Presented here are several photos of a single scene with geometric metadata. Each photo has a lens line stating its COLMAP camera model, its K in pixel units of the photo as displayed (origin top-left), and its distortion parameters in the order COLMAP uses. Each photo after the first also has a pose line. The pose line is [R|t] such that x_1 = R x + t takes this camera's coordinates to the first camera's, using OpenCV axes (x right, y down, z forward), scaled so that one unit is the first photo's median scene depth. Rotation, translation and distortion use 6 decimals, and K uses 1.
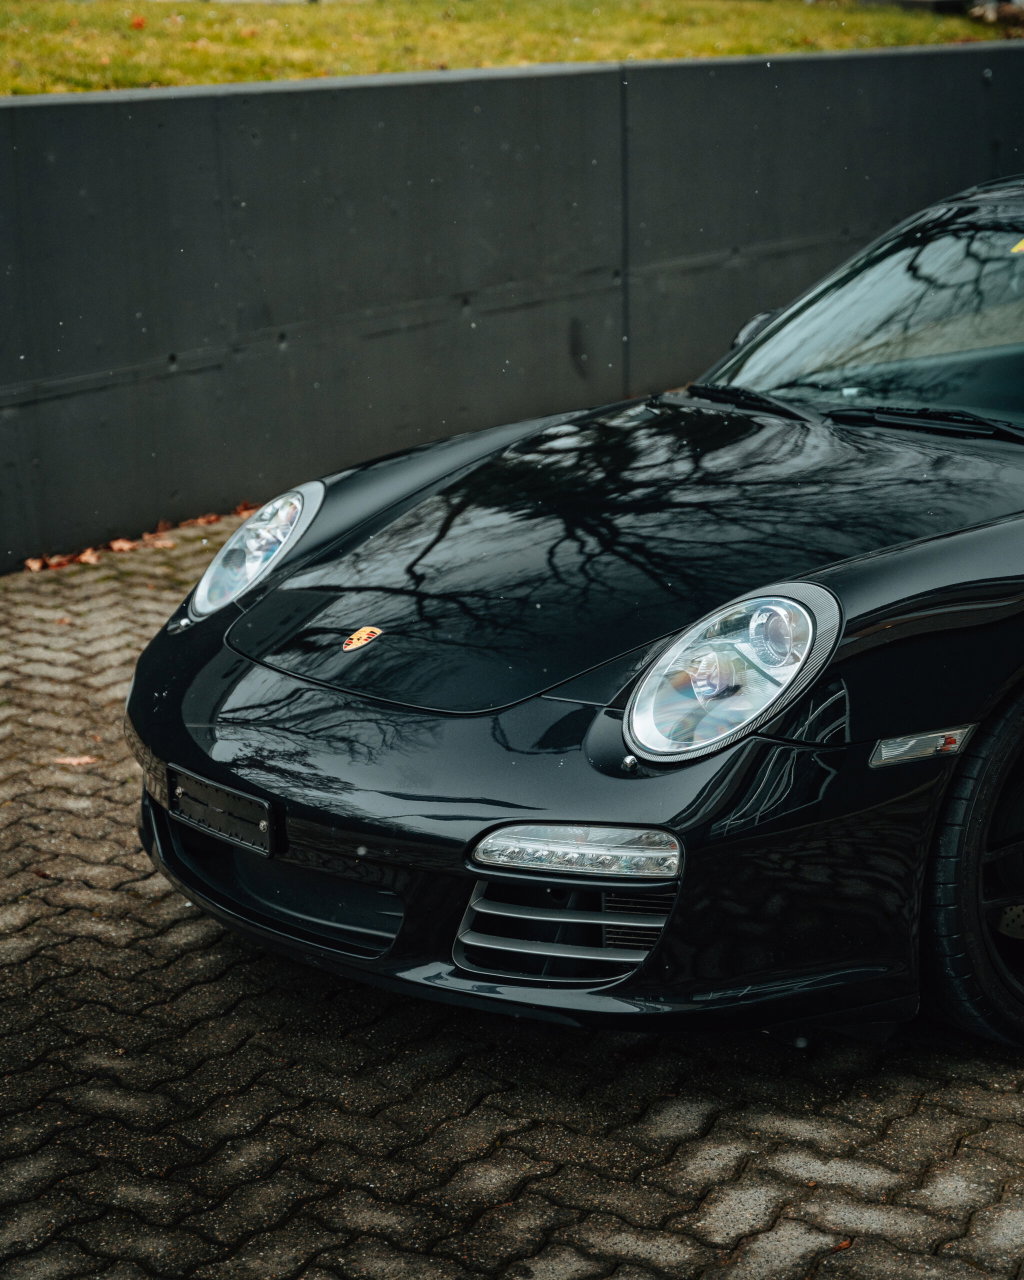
lens RADIAL K [[2531.1, 0, 512.0], [0, 2531.1, 640.0], [0, 0, 1]] dist [0.022699, 0.150167]
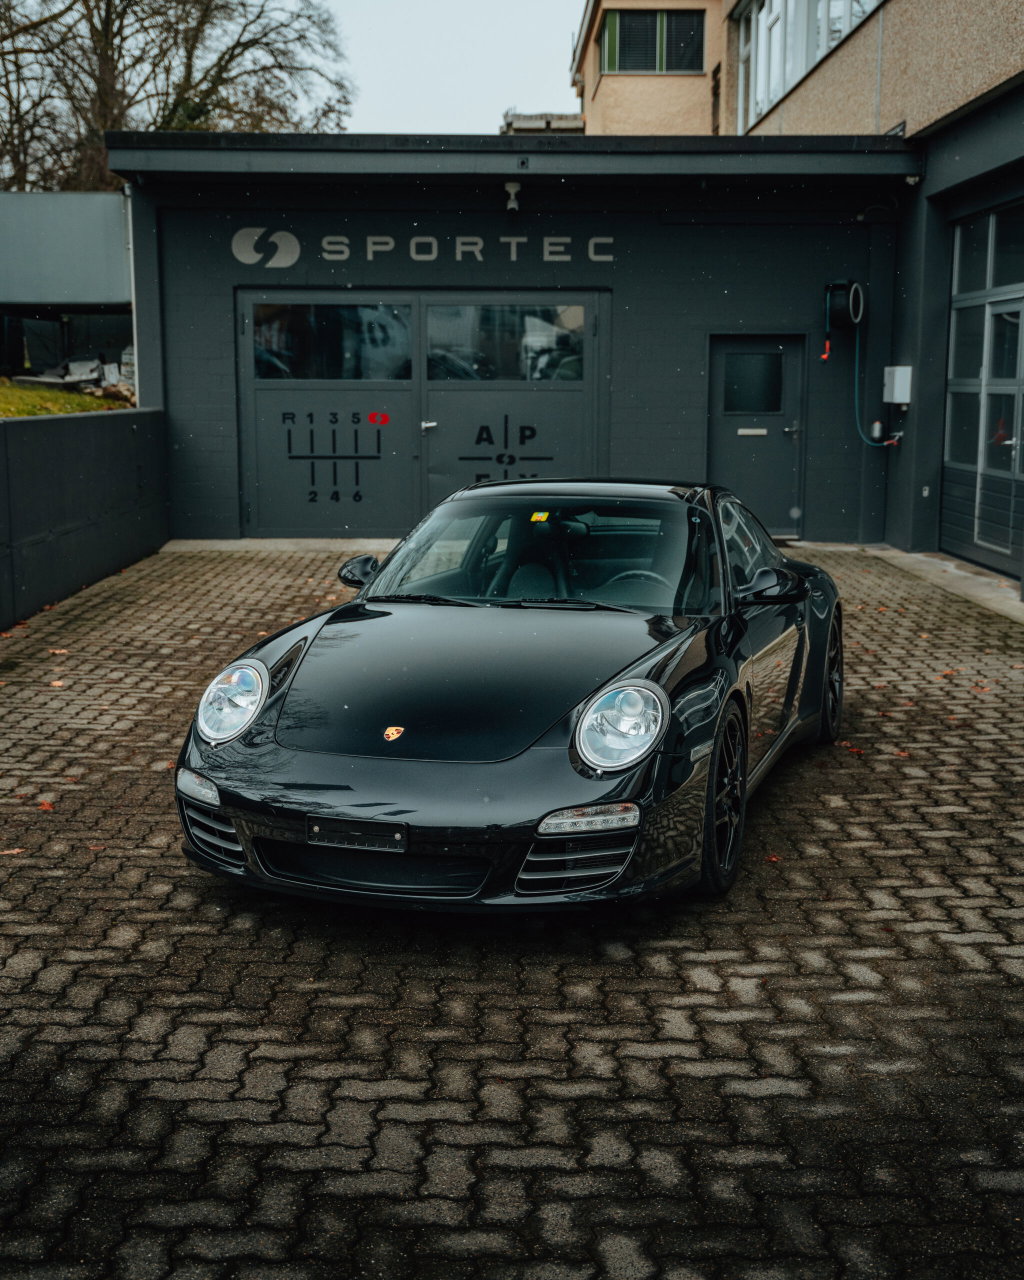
lens RADIAL K [[1530.4, 0, 512.0], [0, 1530.4, 640.0], [0, 0, 1]] dist [0.007051, 0.011811]
pose [[0.829595, -0.065511, 0.554509, -0.681053], [0.109344, 0.992926, -0.046282, -0.008957], [-0.547554, 0.099028, 0.830890, 0.014262]]
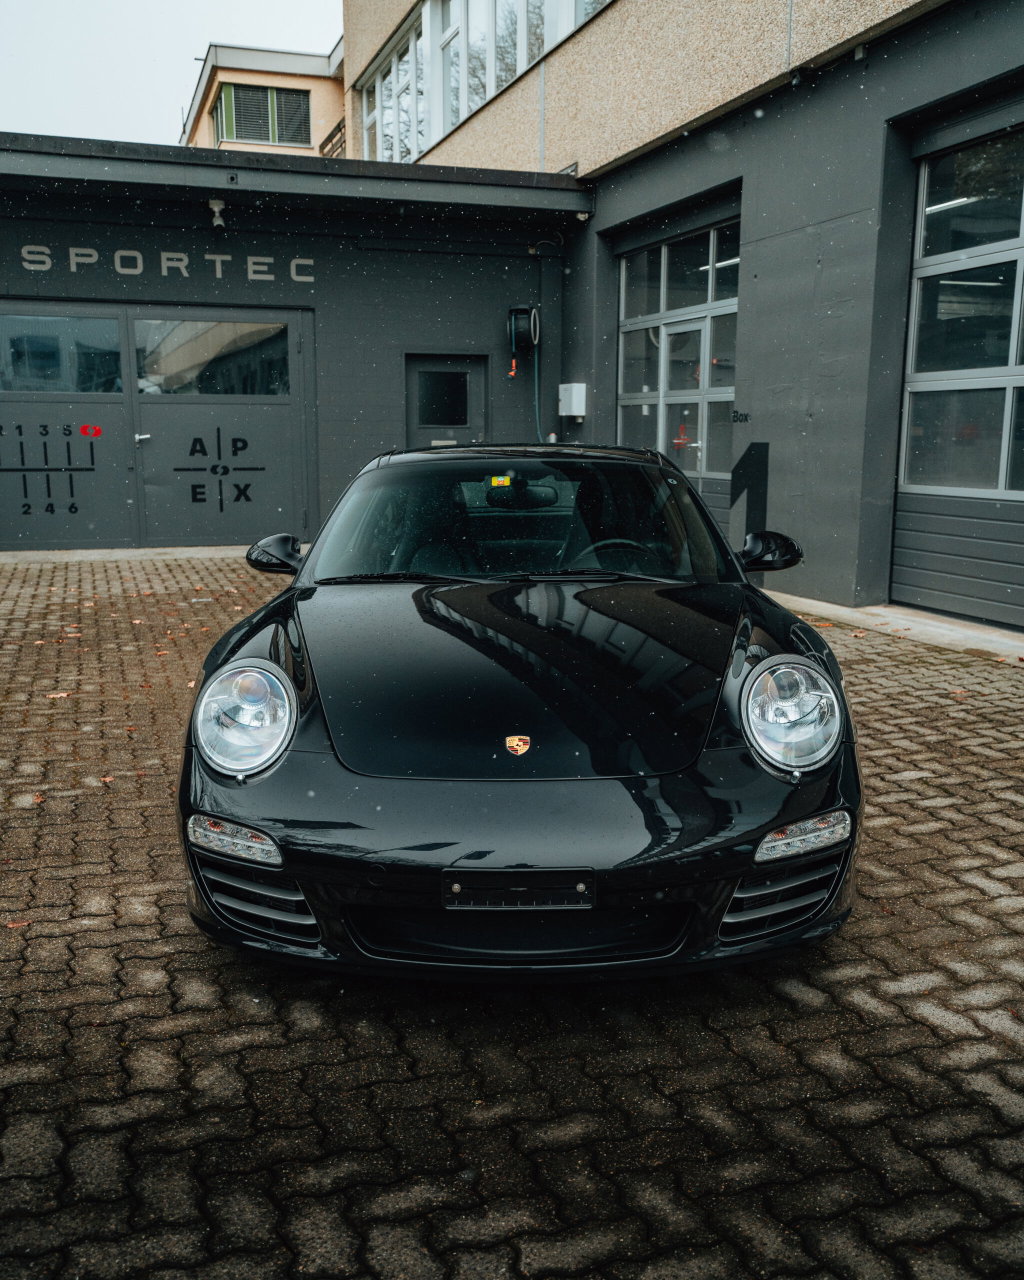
lens RADIAL K [[1221.5, 0, 510.7], [0, 1221.5, 696.8], [0, 0, 1]] dist [-0.028641, 0.069669]
pose [[0.615374, -0.139615, 0.775772, -0.645154], [0.167918, 0.984817, 0.044037, -0.064045], [-0.770142, 0.103166, 0.629474, 0.654979]]
